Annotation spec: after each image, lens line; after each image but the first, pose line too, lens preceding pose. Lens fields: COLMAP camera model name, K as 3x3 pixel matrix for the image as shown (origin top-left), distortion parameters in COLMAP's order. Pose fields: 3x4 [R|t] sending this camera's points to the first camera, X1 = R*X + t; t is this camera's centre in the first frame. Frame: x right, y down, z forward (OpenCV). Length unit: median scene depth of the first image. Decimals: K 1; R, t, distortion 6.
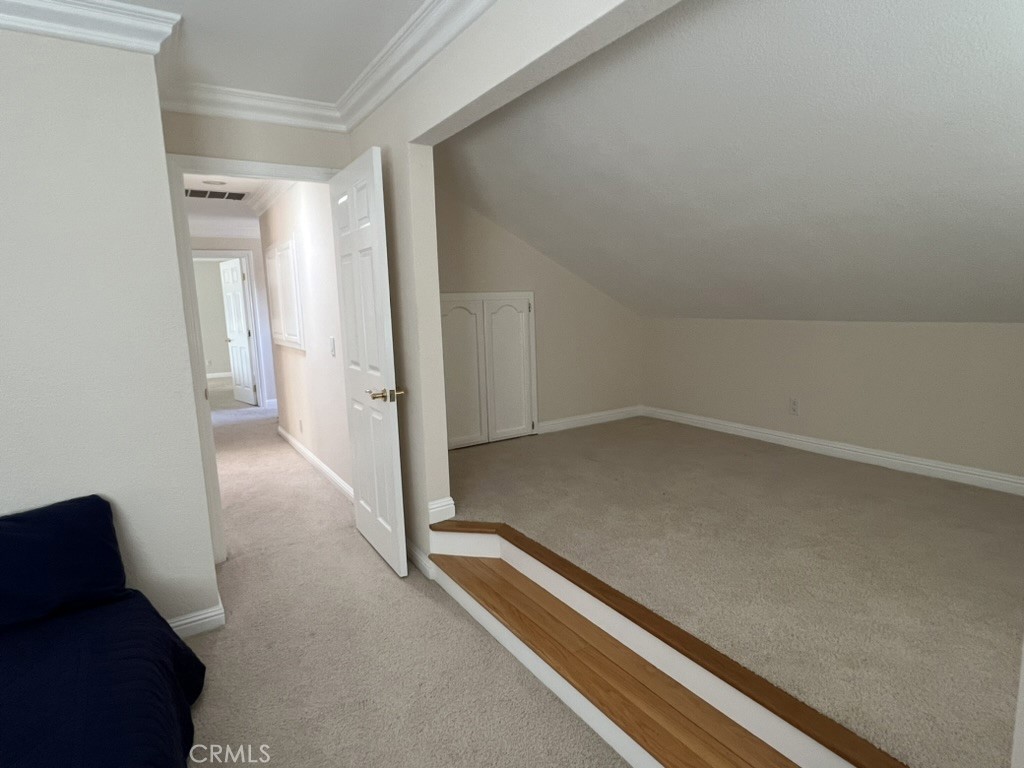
lens RADIAL K [[560.8, 0, 512.0], [0, 560.8, 384.0], [0, 0, 1]] dist [-0.001936, 0.000868]
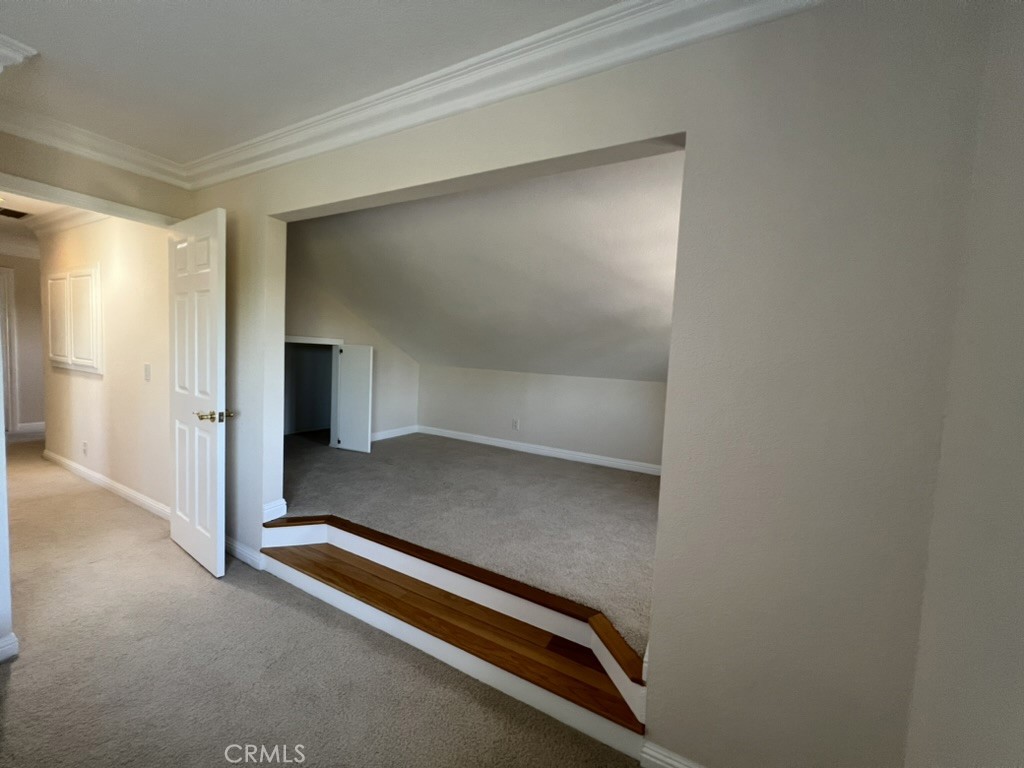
lens RADIAL K [[407.0, 0, 512.0], [0, 407.0, 384.0], [0, 0, 1]] dist [0.000077, -0.000743]
pose [[0.875514, 0.038676, 0.481642, -0.110247], [-0.005762, 0.997556, -0.069631, 0.009107], [-0.483158, 0.058188, 0.873597, -0.042202]]
